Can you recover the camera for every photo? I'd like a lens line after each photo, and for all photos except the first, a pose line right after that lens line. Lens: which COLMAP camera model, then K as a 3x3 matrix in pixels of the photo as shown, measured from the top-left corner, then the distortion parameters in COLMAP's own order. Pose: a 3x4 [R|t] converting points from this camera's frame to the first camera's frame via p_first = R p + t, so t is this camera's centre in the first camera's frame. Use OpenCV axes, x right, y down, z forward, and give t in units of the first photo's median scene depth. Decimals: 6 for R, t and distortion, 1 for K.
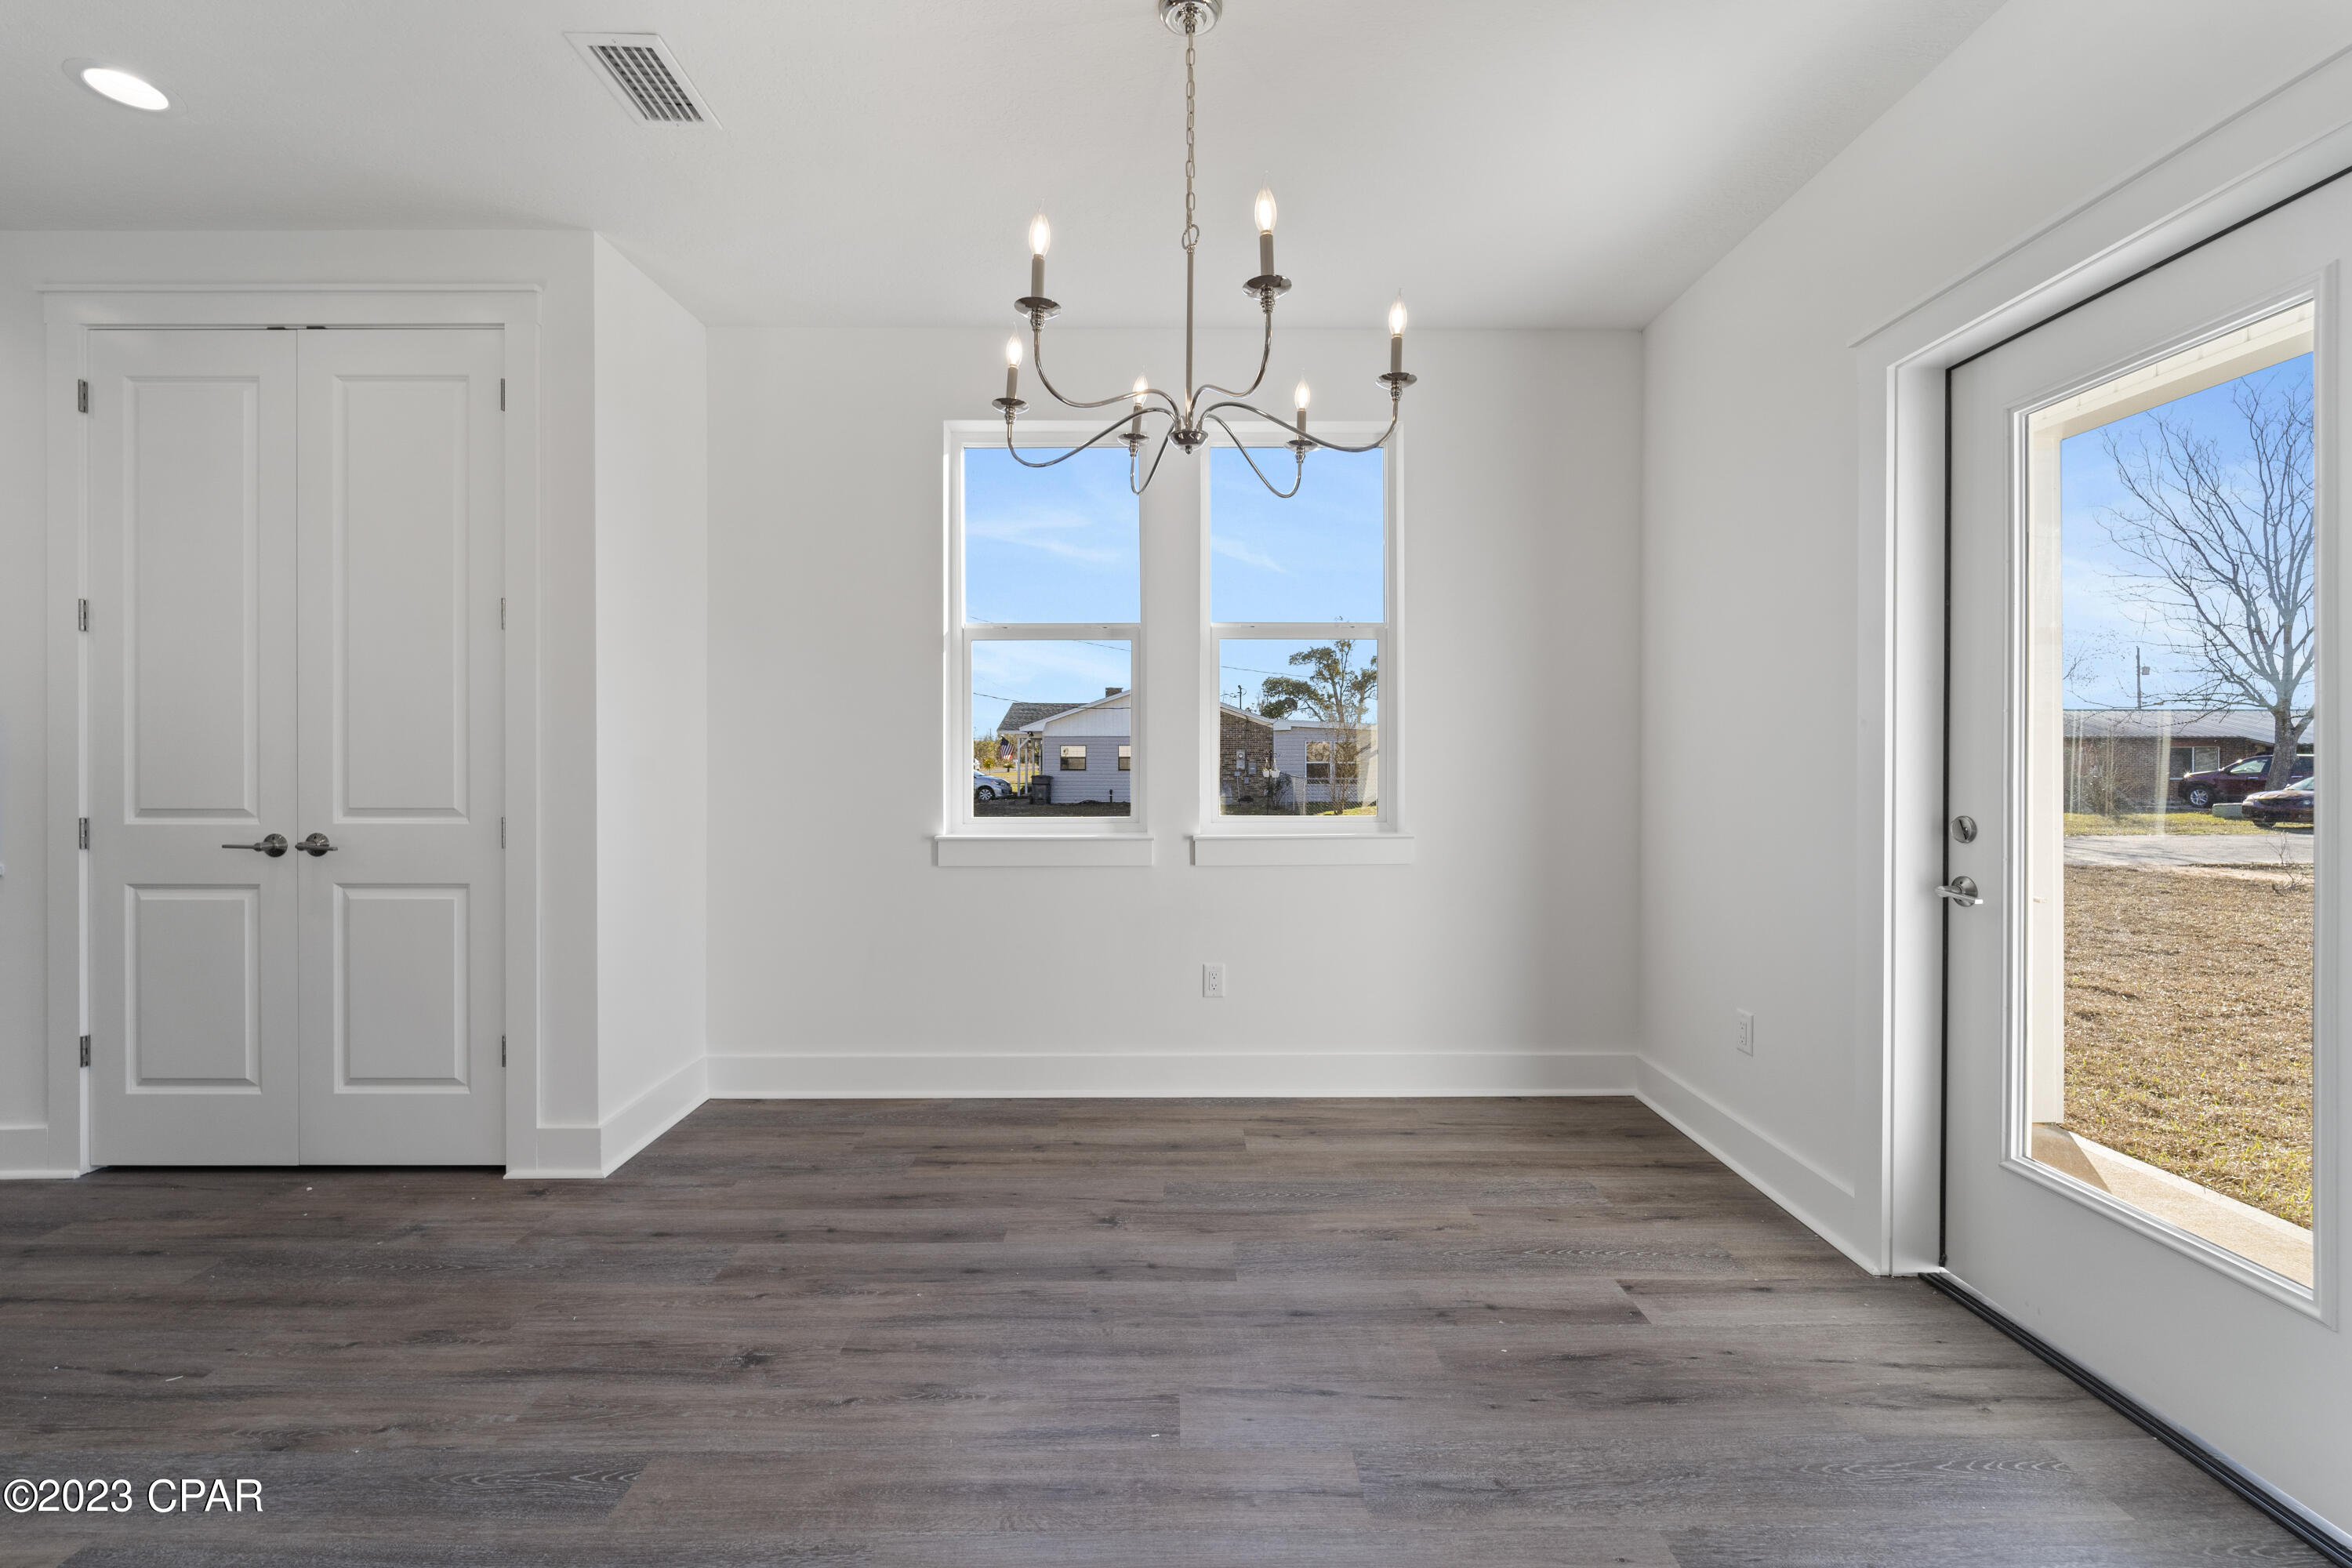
lens RADIAL K [[953.1, 0, 1173.4], [0, 953.1, 762.7], [0, 0, 1]] dist [0.003275, -0.002217]
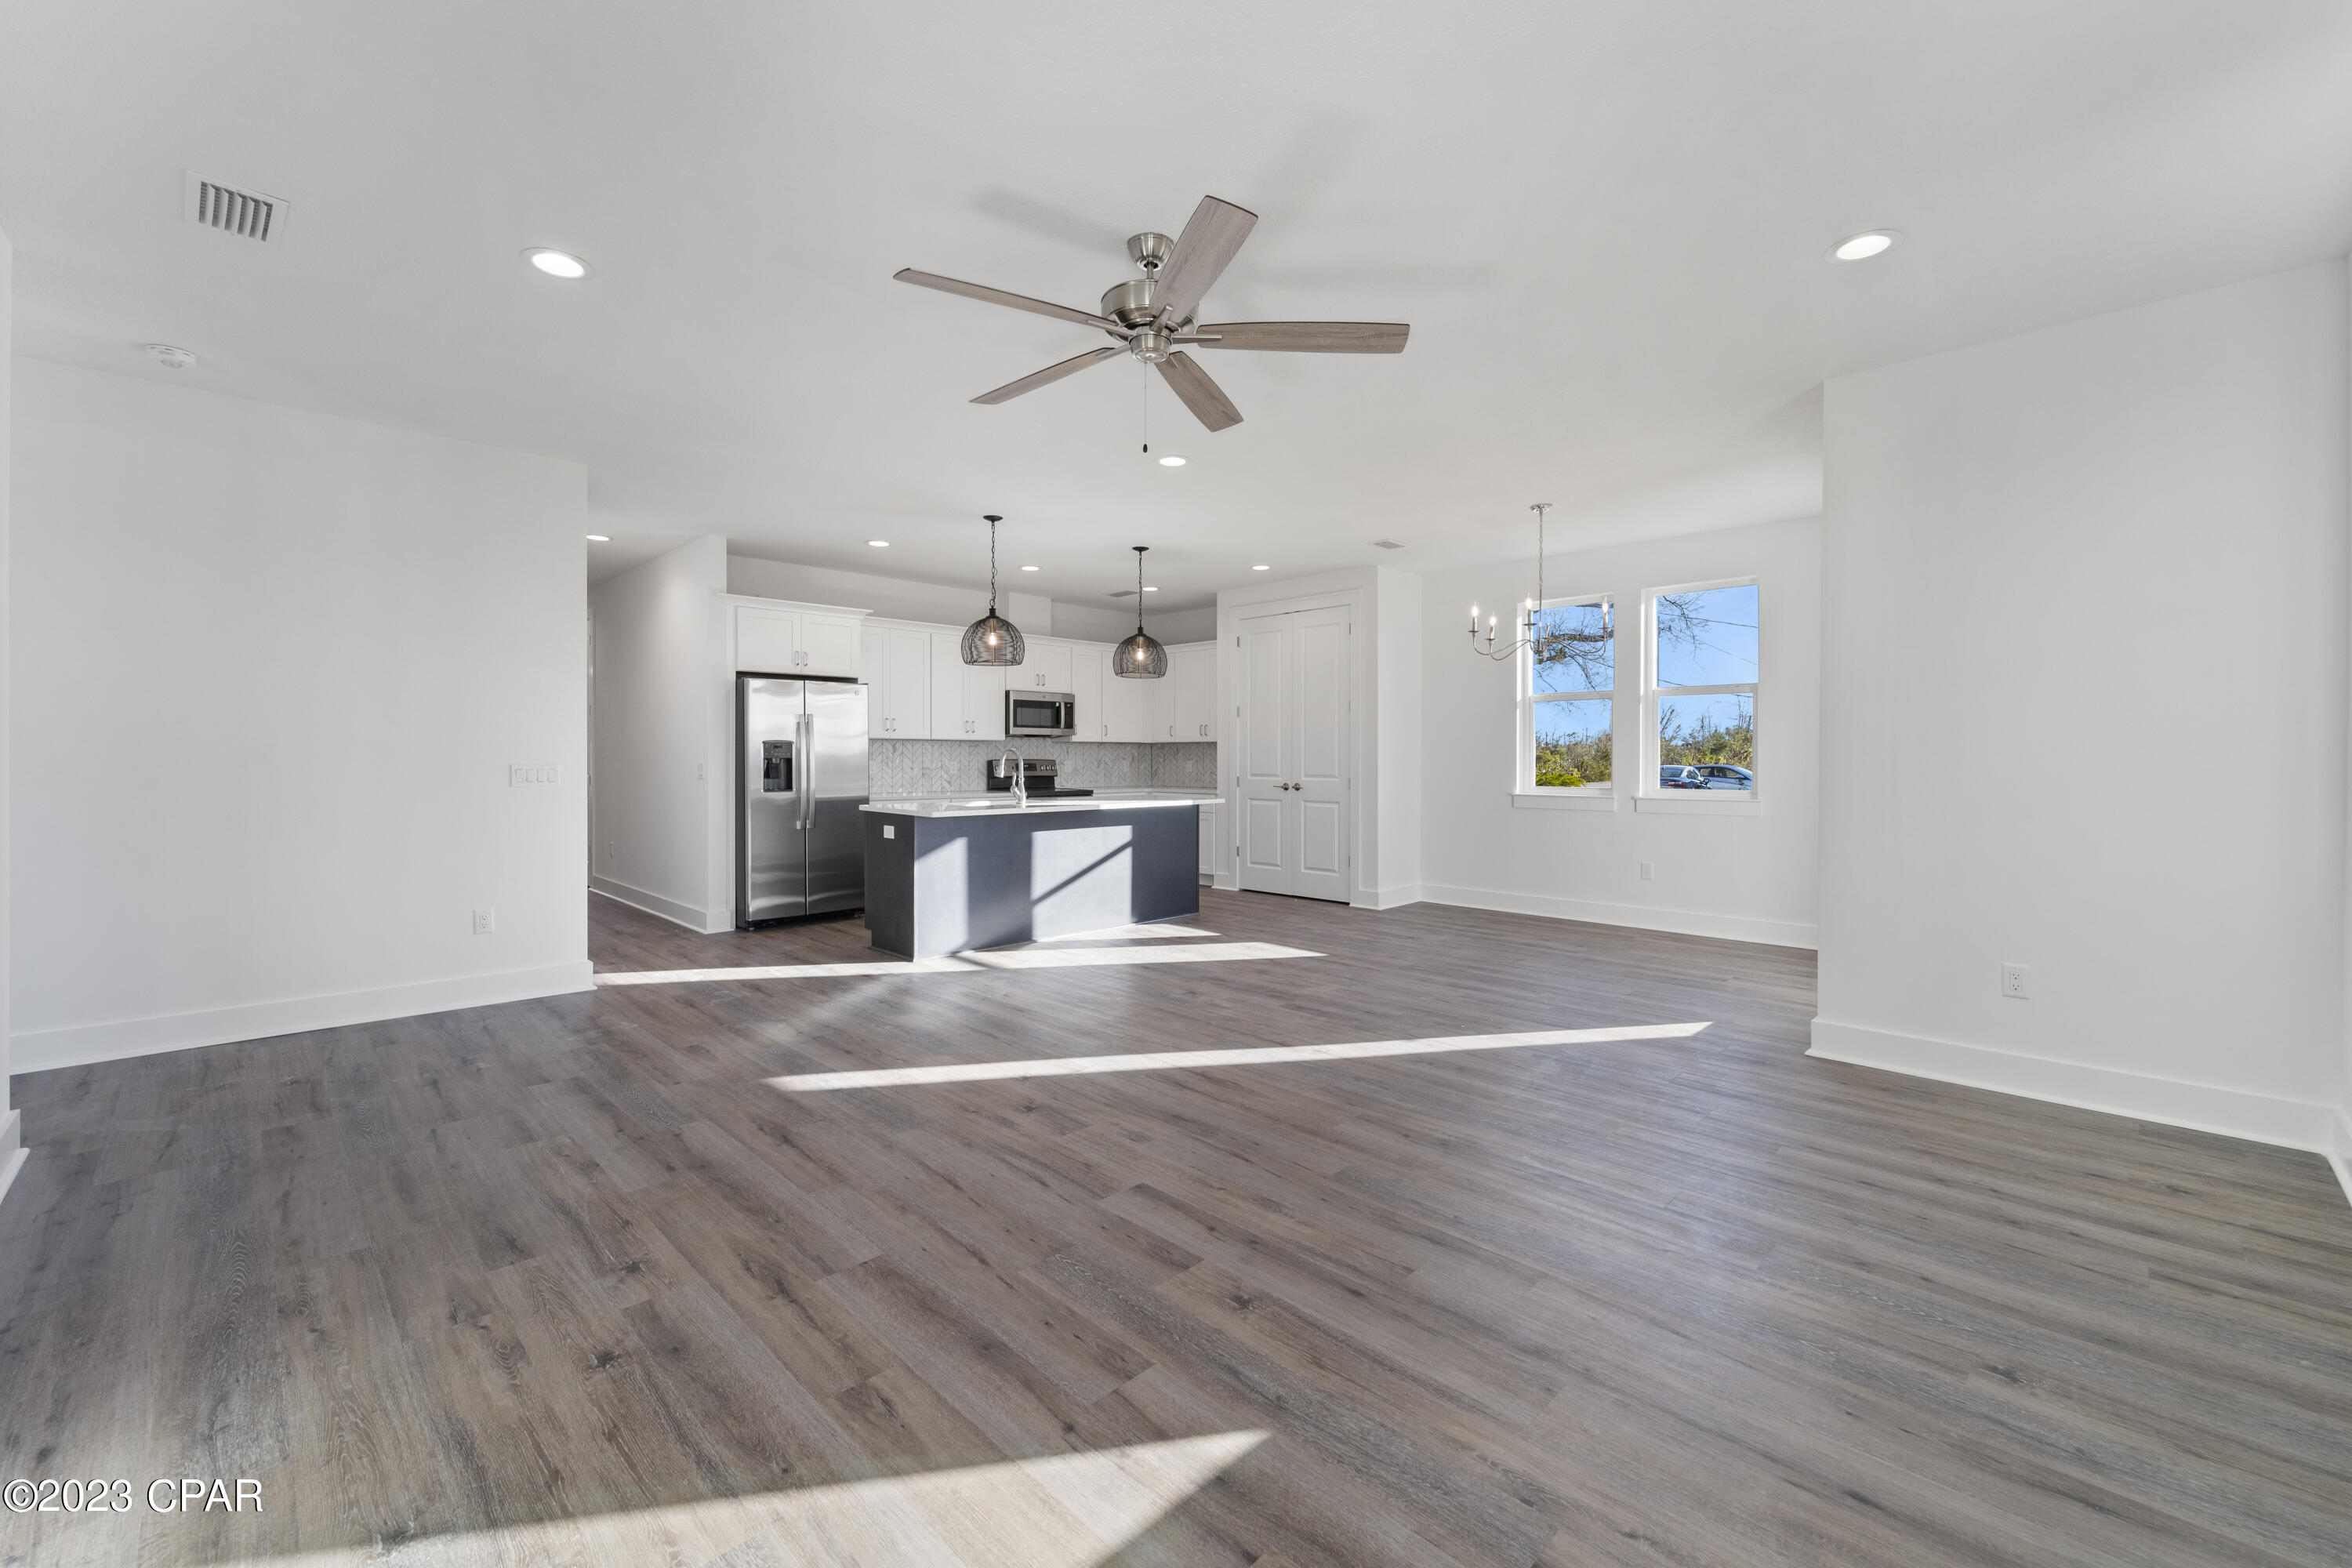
lens RADIAL K [[953.1, 0, 1178.0], [0, 953.1, 768.4], [0, 0, 1]] dist [0.003275, -0.002217]
pose [[0.702108, 0.009208, -0.712011, 0.924548], [-0.005116, 0.999956, 0.007887, 0.007589], [0.712052, -0.001895, 0.702124, -1.308189]]
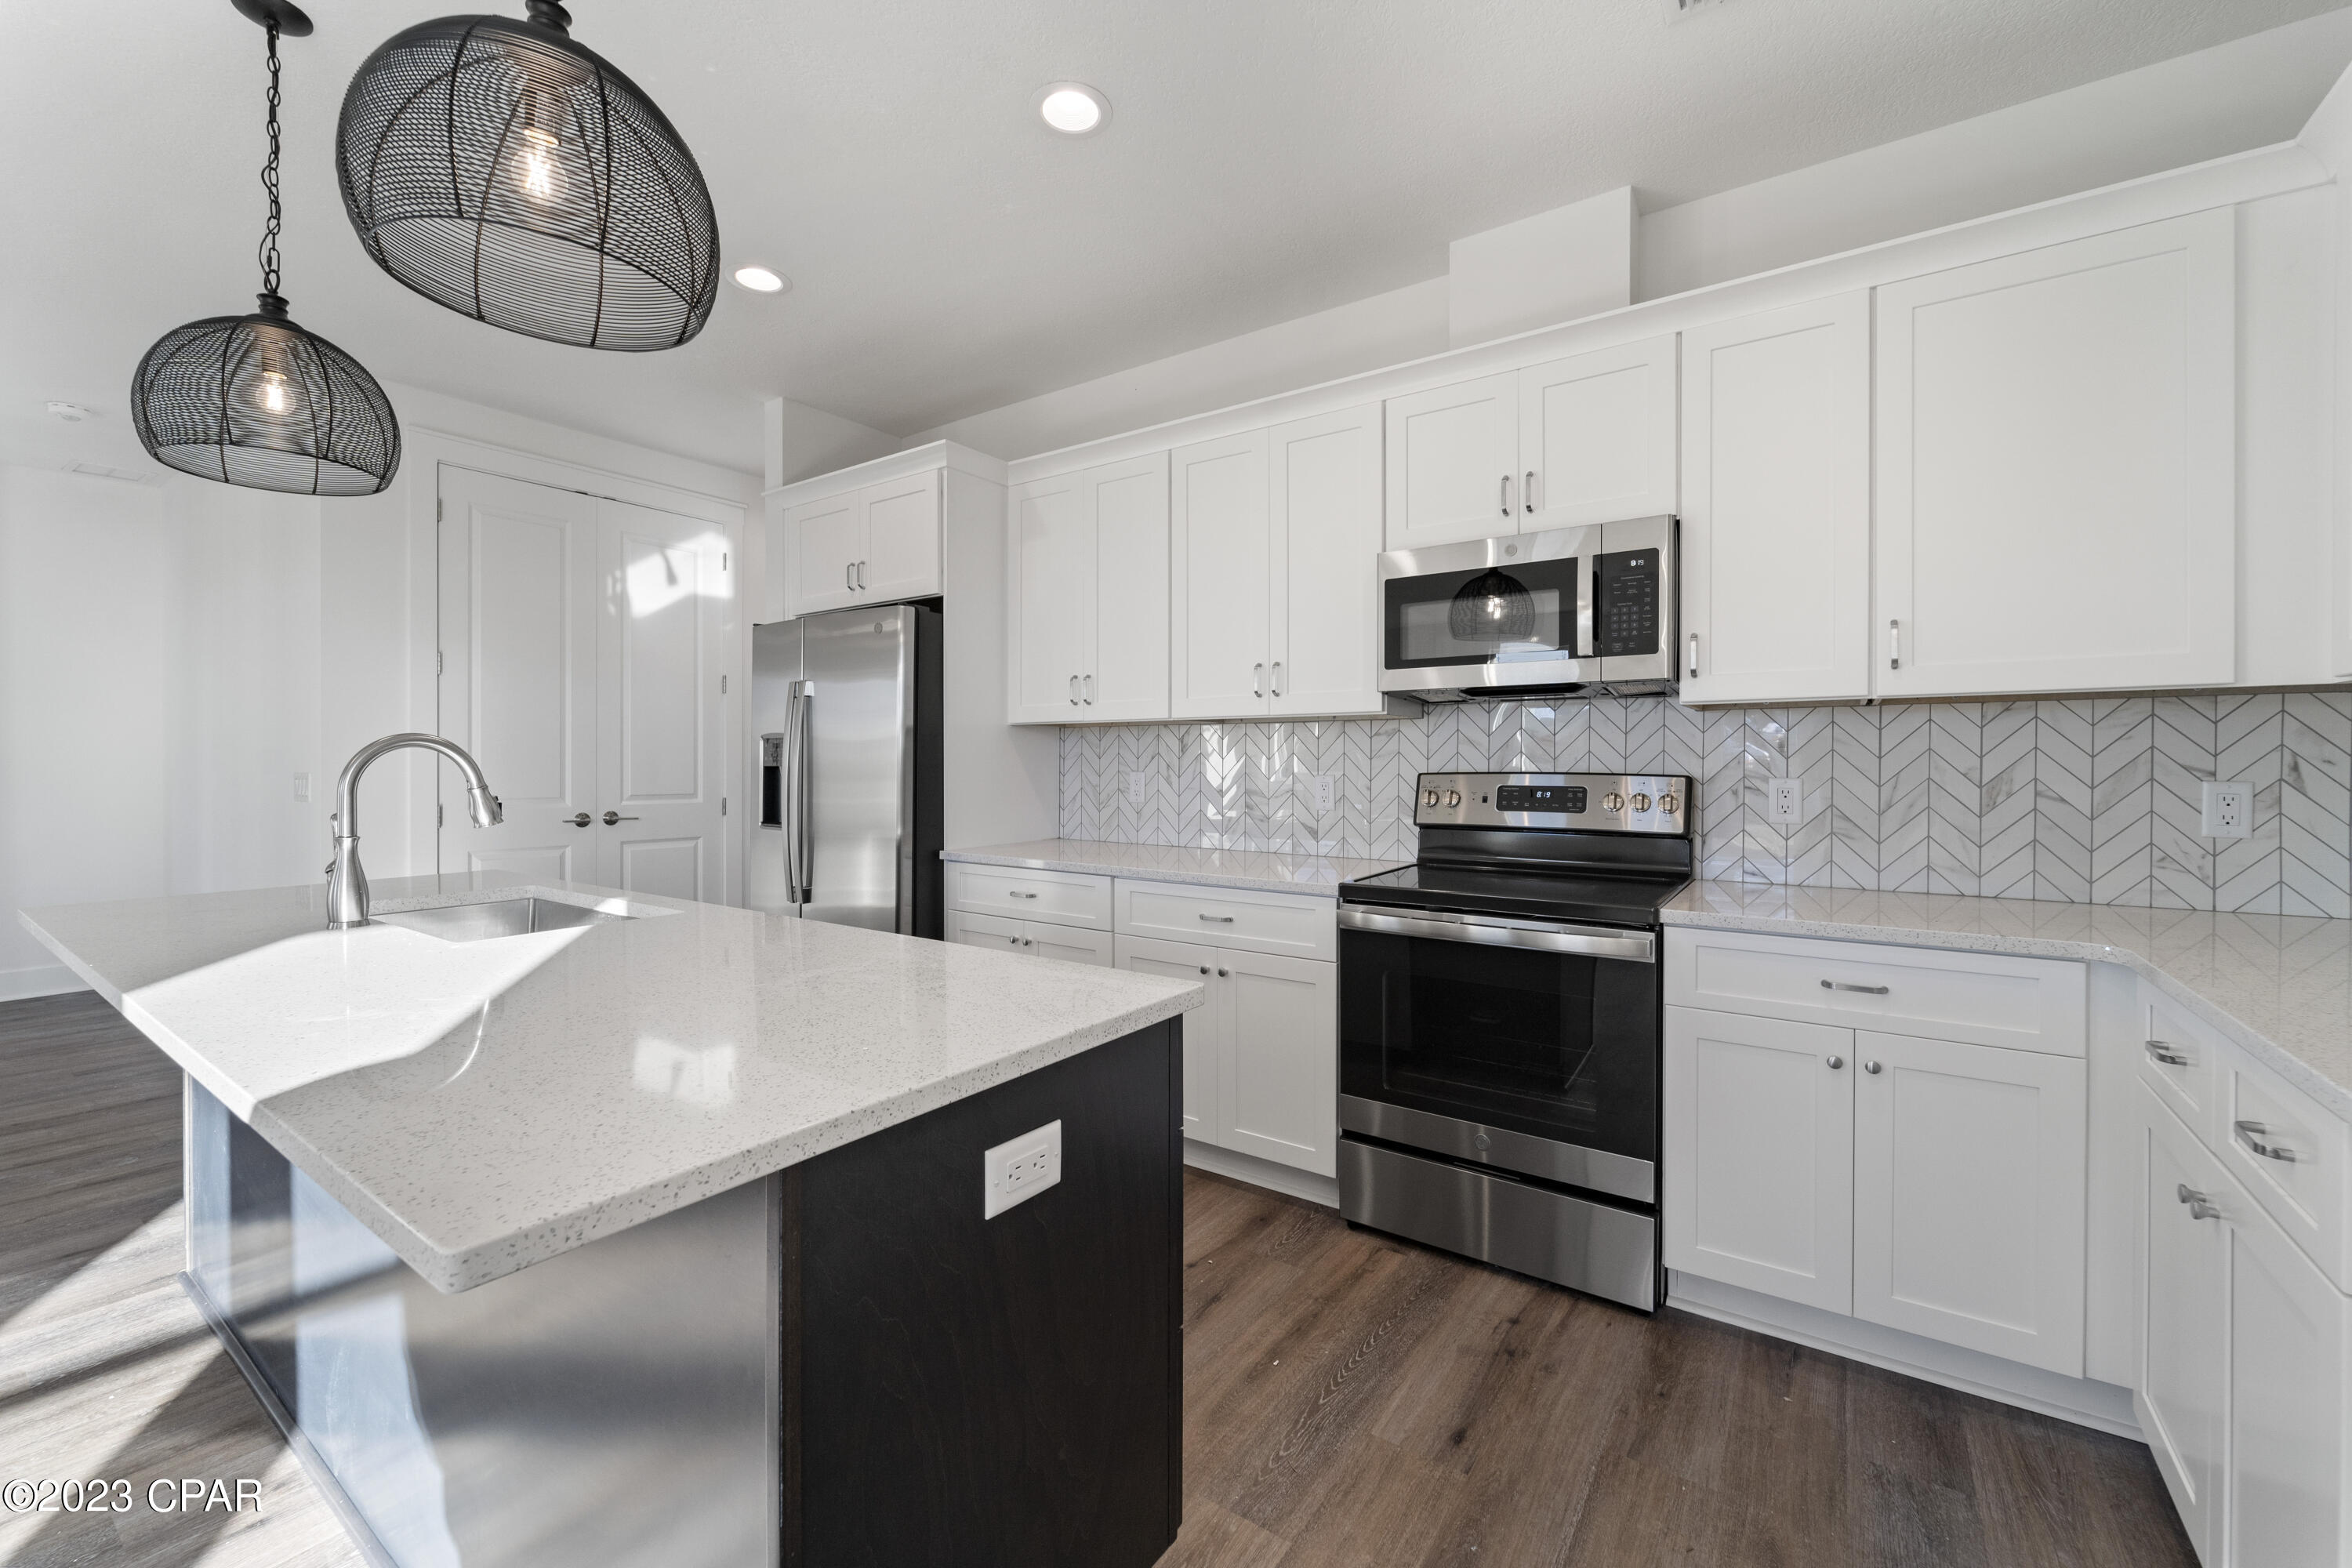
lens RADIAL K [[953.1, 0, 1187.0], [0, 953.1, 762.4], [0, 0, 1]] dist [0.003275, -0.002217]
pose [[-0.572360, 0.002018, -0.820000, -0.728397], [-0.003028, 0.999985, 0.004575, -0.008277], [0.819997, 0.005102, -0.572345, 0.839847]]
